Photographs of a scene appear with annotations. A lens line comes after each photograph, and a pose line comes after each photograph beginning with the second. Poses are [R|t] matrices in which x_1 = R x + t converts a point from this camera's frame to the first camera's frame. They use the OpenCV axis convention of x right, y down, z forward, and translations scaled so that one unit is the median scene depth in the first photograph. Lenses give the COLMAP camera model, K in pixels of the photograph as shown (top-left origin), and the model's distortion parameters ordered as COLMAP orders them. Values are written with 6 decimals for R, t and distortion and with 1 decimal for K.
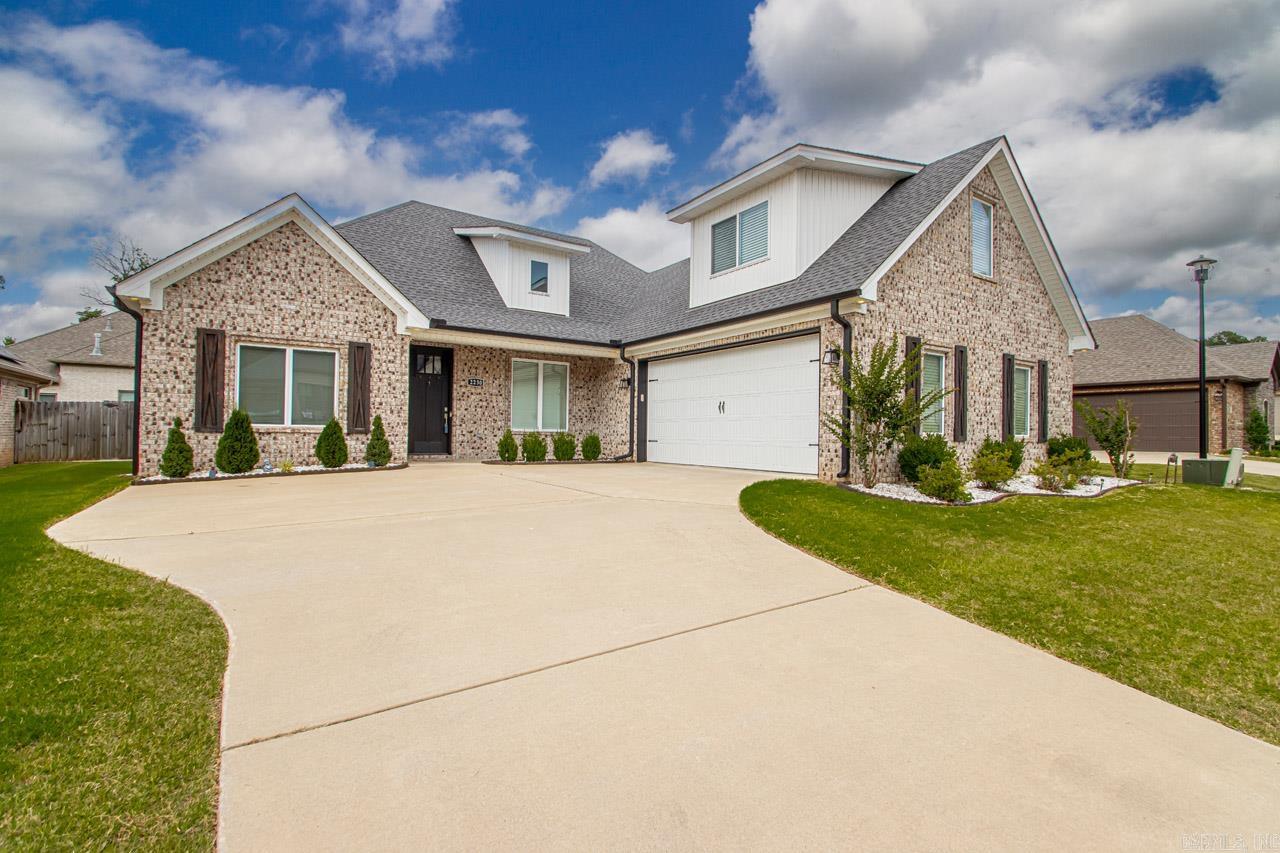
lens RADIAL K [[596.2, 0, 618.5], [0, 596.2, 413.6], [0, 0, 1]] dist [0.004719, -0.011487]
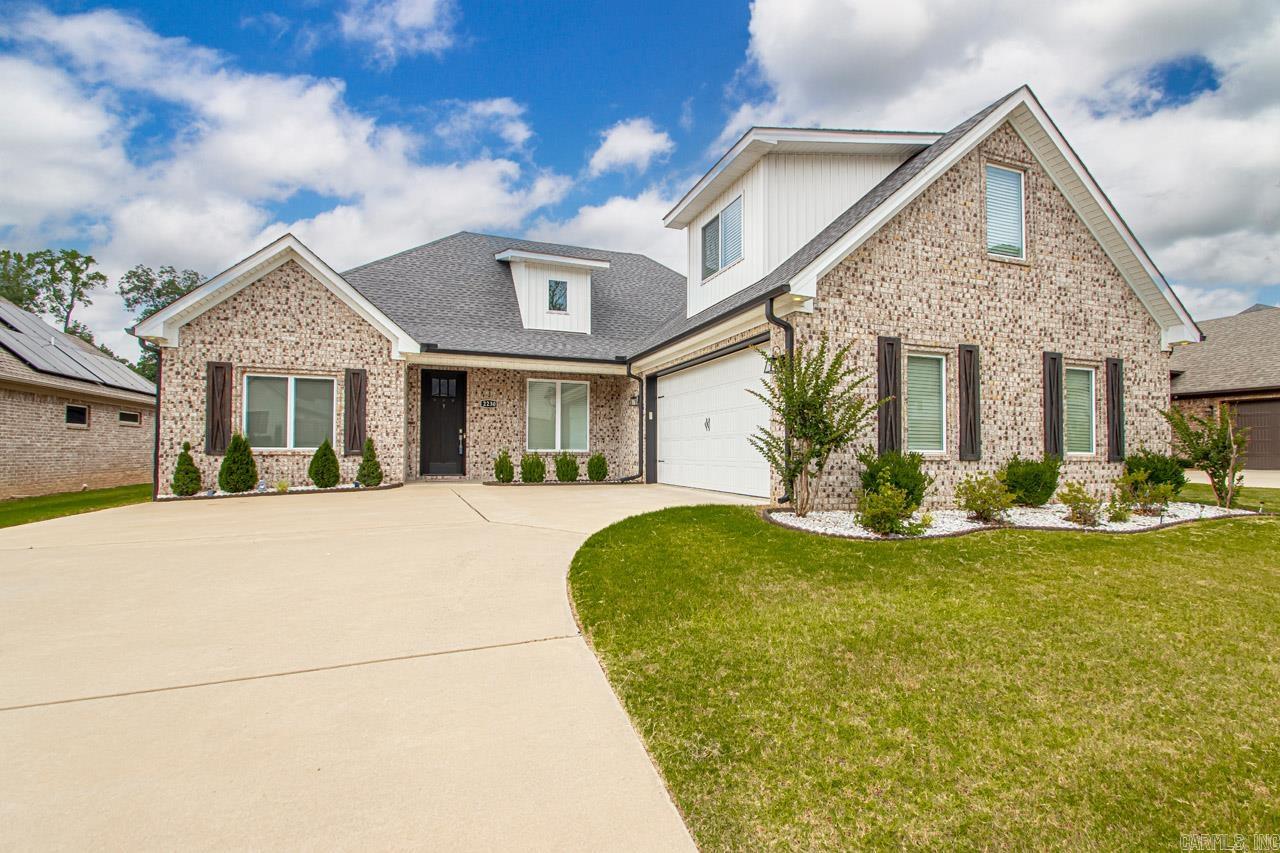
lens RADIAL K [[598.8, 0, 640.0], [0, 598.8, 426.5], [0, 0, 1]] dist [-0.001067, -0.001458]
pose [[0.973896, -0.017183, -0.226342, 0.302111], [0.014724, 0.999813, -0.012549, 0.003144], [0.226515, 0.008889, 0.973967, 0.086074]]
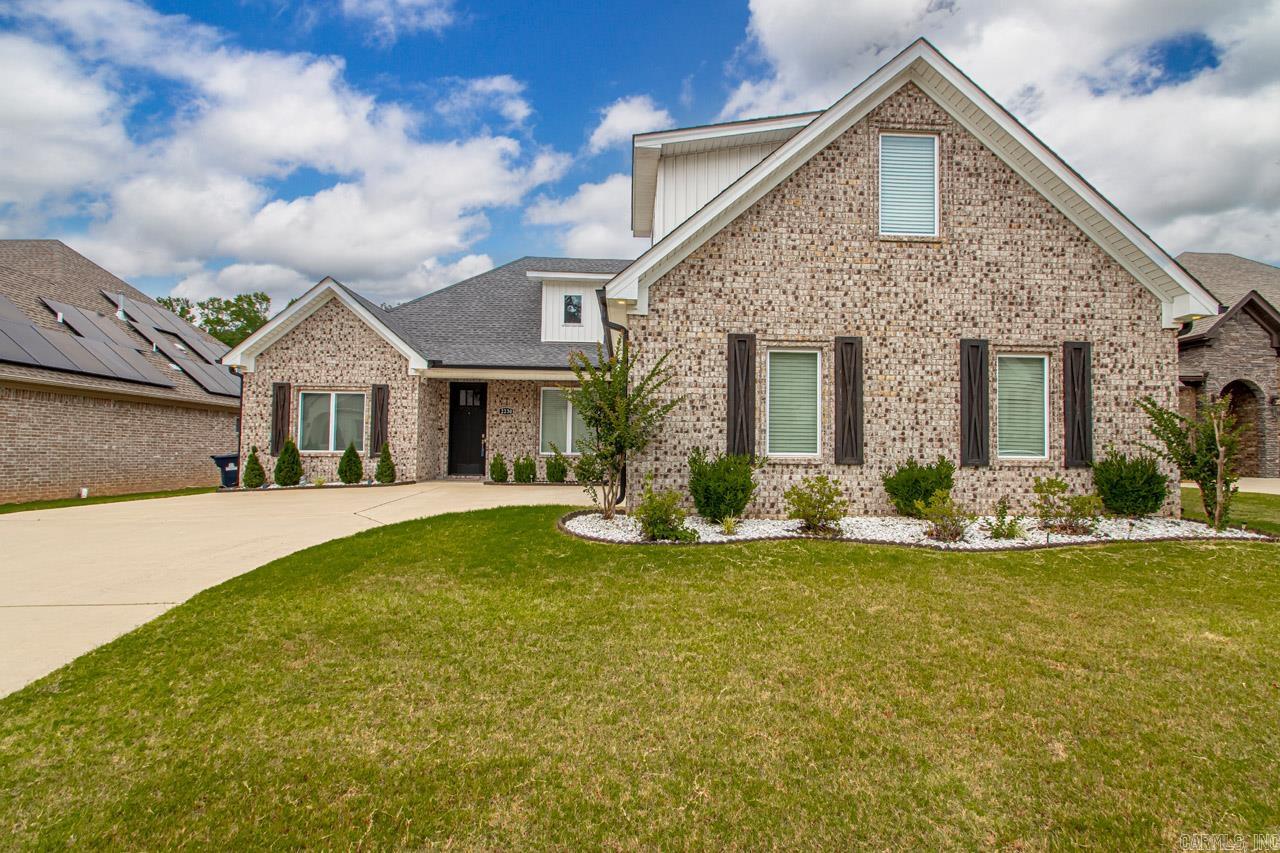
lens RADIAL K [[578.5, 0, 647.7], [0, 578.5, 419.1], [0, 0, 1]] dist [0.011101, -0.012446]
pose [[0.863724, -0.036514, -0.502641, 0.684538], [0.020000, 0.999070, -0.038208, 0.011904], [0.503568, 0.022949, 0.863650, 0.236013]]
